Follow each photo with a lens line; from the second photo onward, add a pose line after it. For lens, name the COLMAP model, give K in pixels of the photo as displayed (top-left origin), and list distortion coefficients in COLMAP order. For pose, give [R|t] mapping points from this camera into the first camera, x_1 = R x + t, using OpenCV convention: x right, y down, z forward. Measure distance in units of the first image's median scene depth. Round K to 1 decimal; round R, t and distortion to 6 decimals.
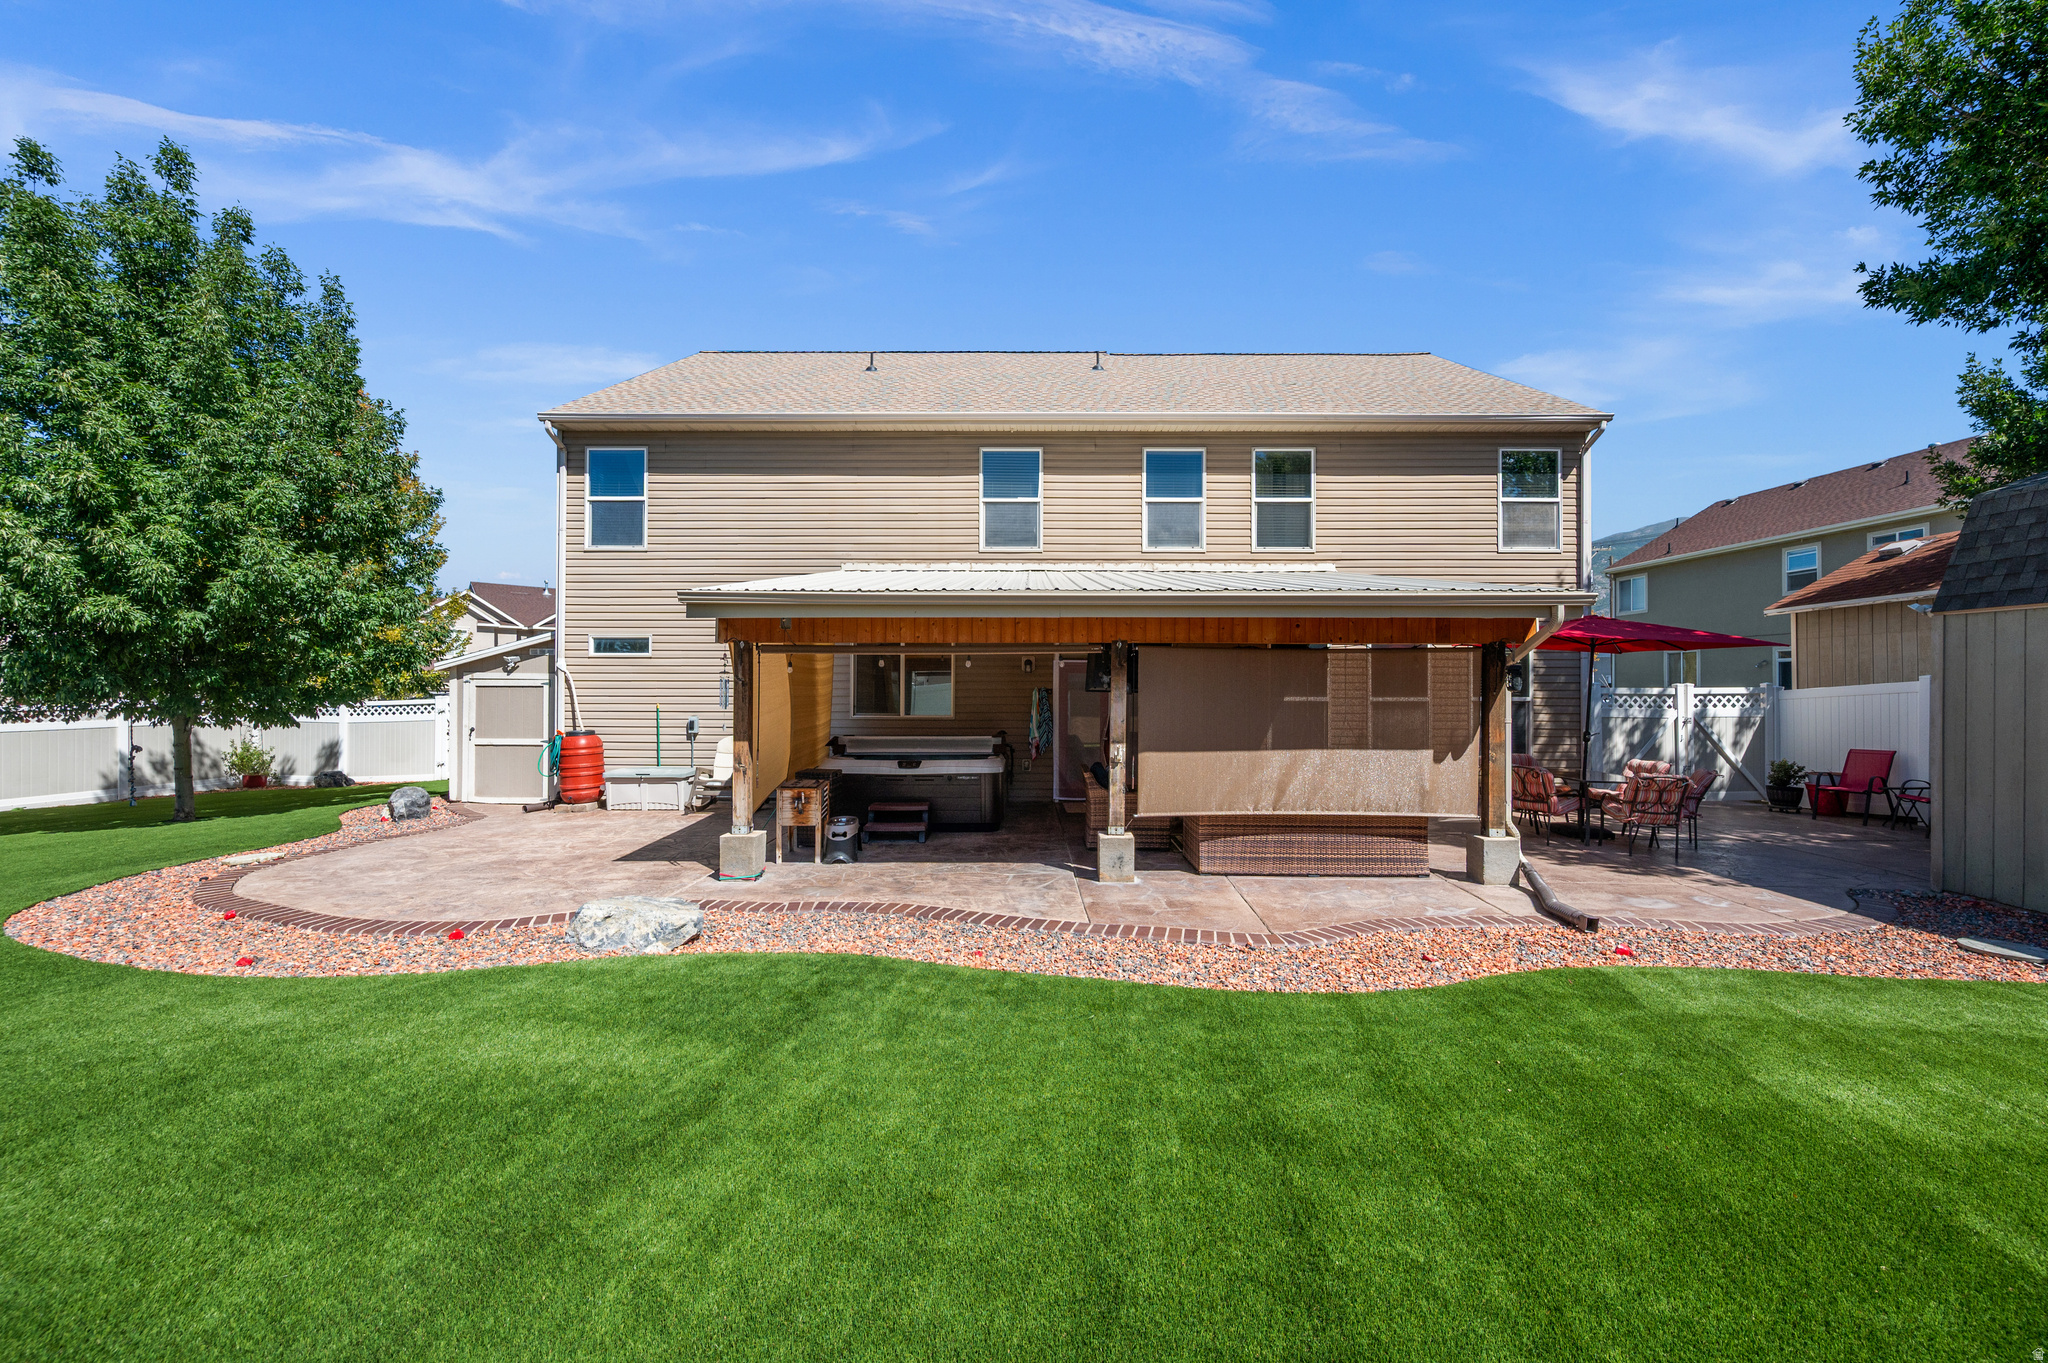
lens RADIAL K [[814.8, 0, 1025.2], [0, 814.8, 676.7], [0, 0, 1]] dist [0.000401, 0.000051]
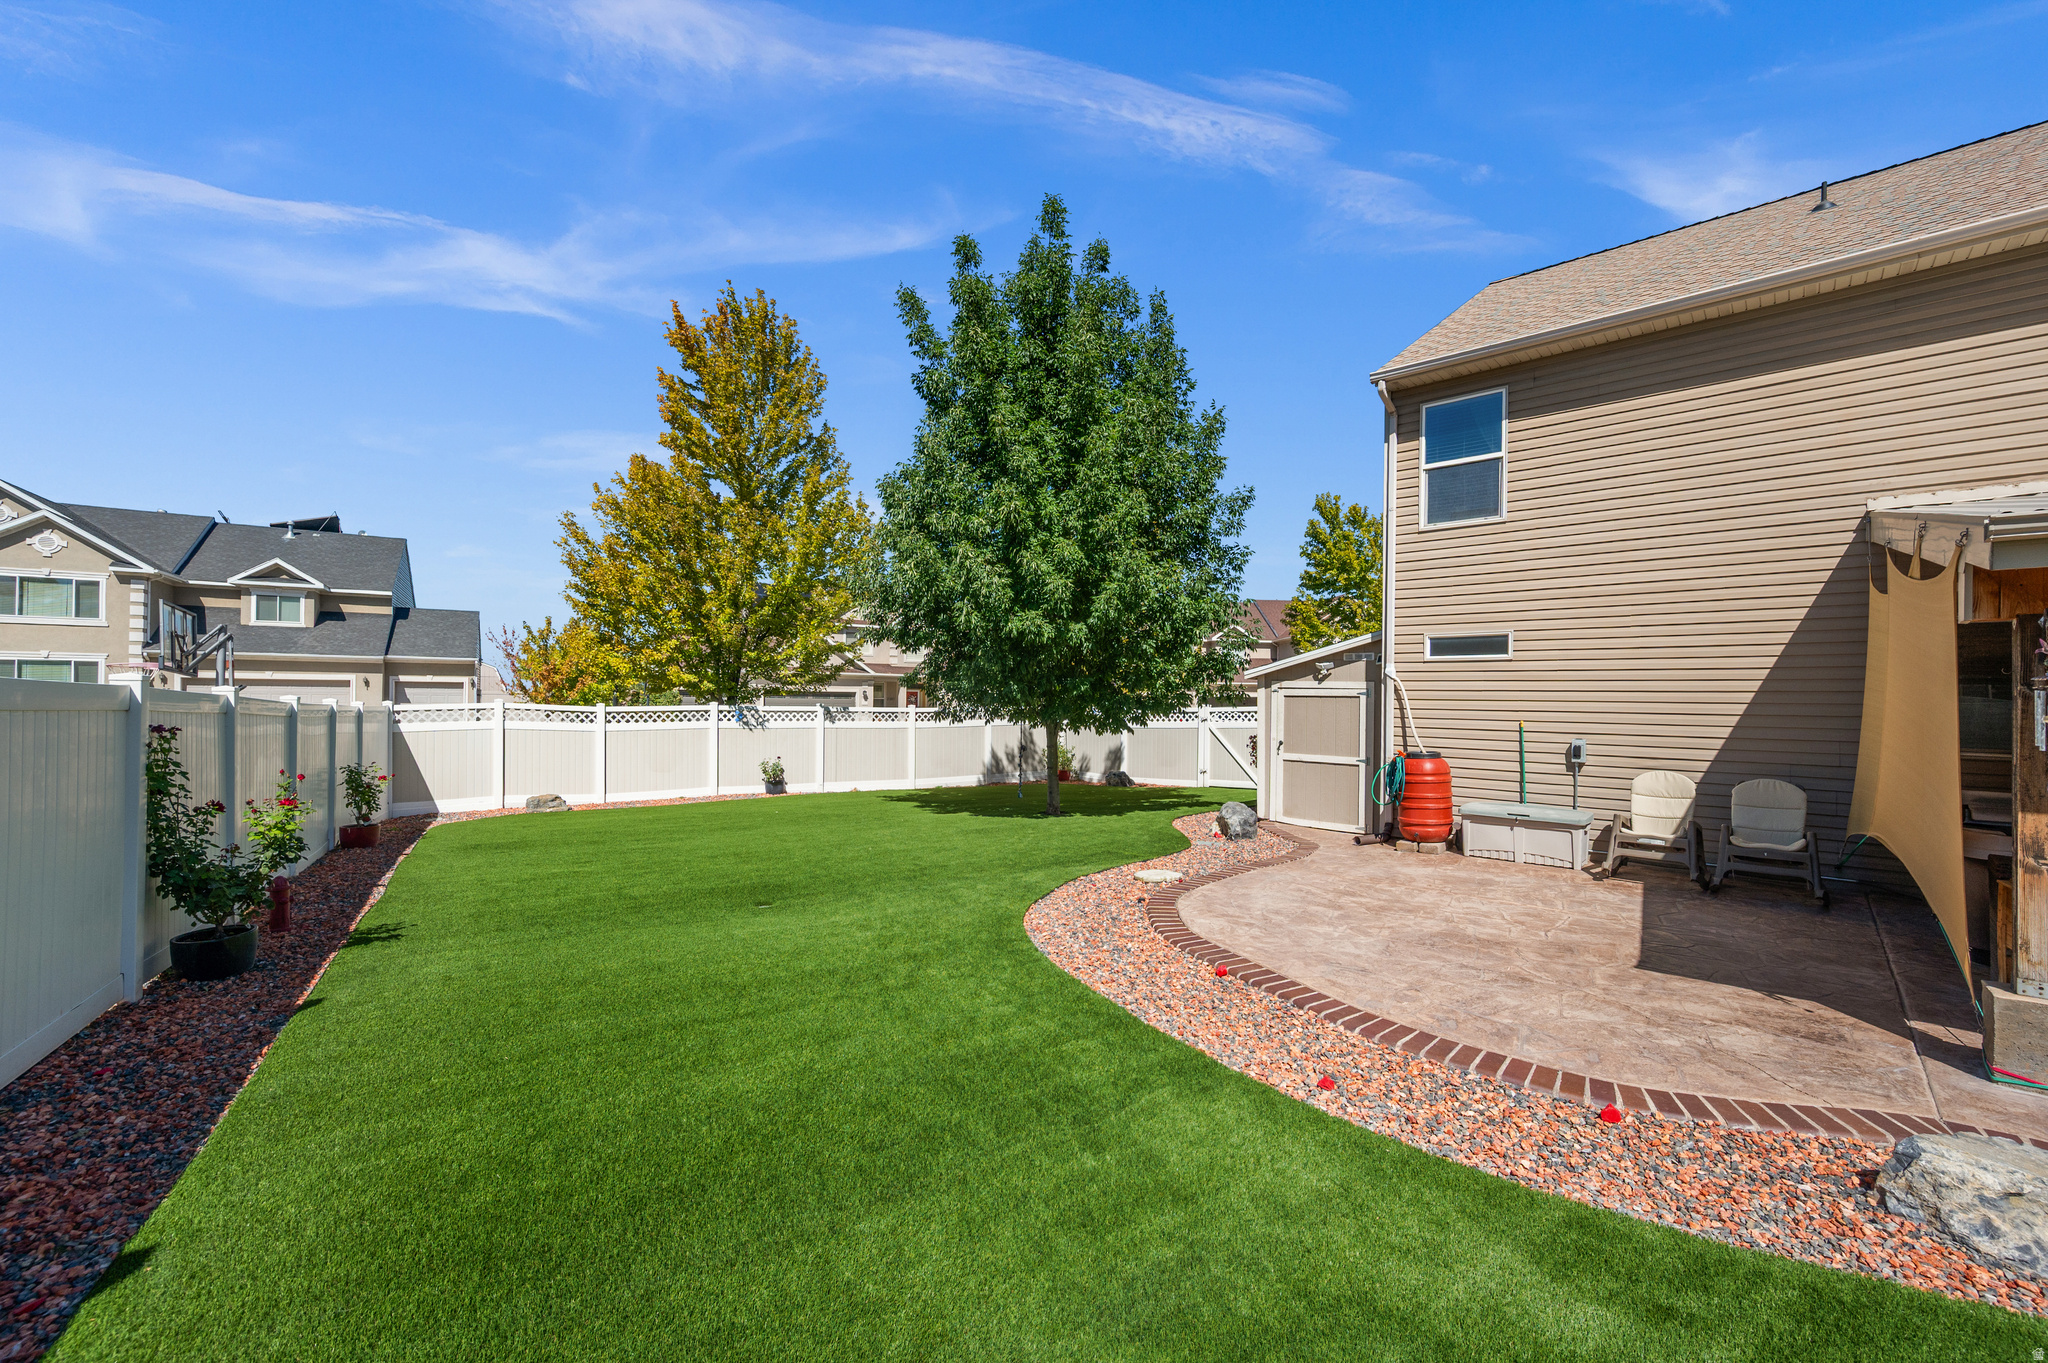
lens RADIAL K [[805.3, 0, 1027.3], [0, 805.3, 694.0], [0, 0, 1]] dist [-0.001786, -0.000049]
pose [[0.749023, 0.006546, -0.662512, -0.302282], [-0.002265, 0.999971, 0.007319, 0.003412], [0.662540, -0.003982, 0.749016, 0.134380]]
